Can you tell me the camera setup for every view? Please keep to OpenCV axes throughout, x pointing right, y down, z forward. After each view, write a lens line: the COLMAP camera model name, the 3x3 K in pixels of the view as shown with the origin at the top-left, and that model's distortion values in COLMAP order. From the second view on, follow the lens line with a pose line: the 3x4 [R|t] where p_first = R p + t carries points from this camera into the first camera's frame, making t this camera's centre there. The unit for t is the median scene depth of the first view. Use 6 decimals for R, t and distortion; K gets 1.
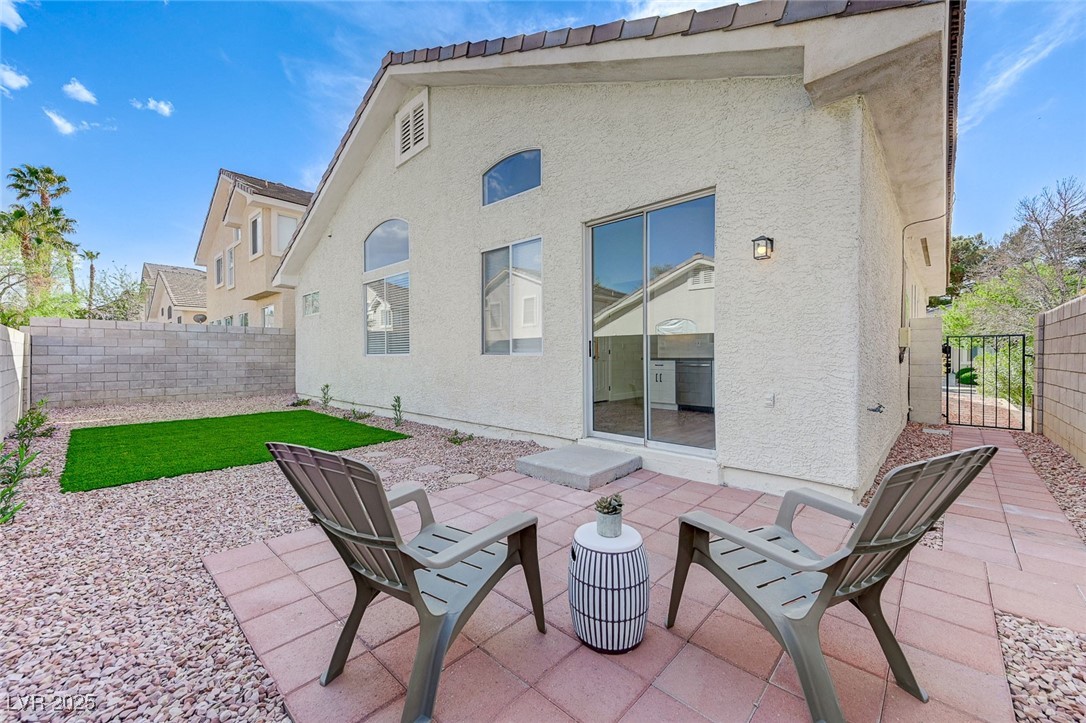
lens RADIAL K [[426.5, 0, 542.2], [0, 426.5, 355.7], [0, 0, 1]] dist [0.024316, 0.000103]
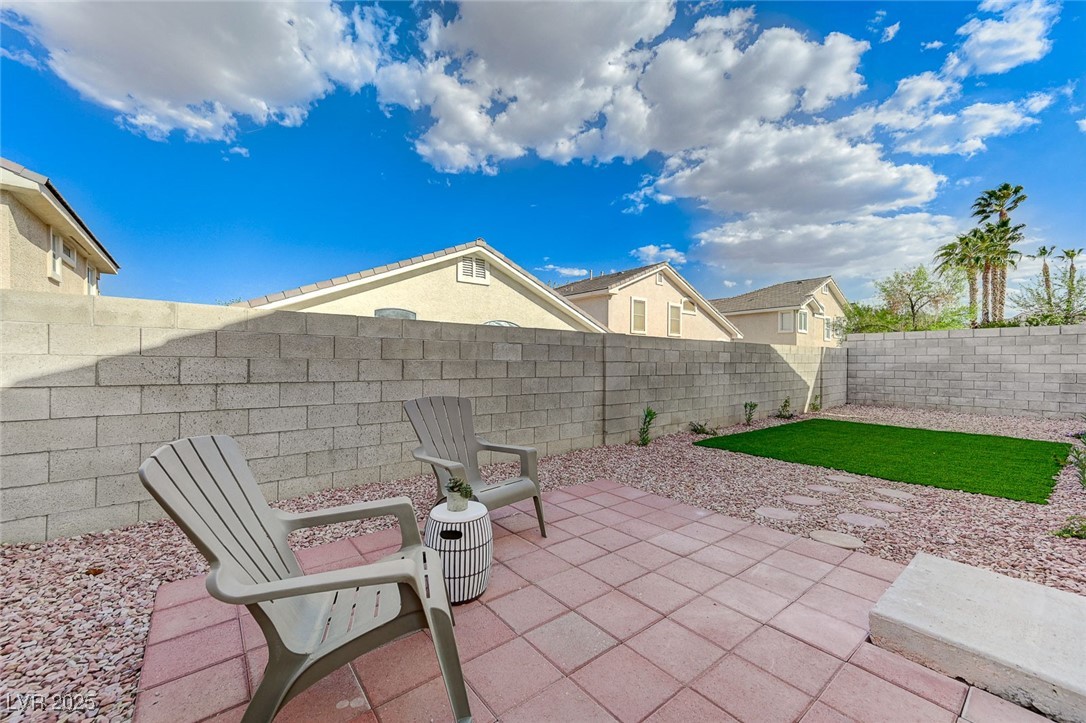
lens RADIAL K [[426.5, 0, 542.2], [0, 426.5, 355.7], [0, 0, 1]] dist [0.024316, 0.000103]
pose [[-0.149957, -0.016138, -0.988561, 0.250421], [-0.002416, 0.999870, -0.015956, -0.000242], [0.988690, -0.000004, -0.149976, 0.266081]]
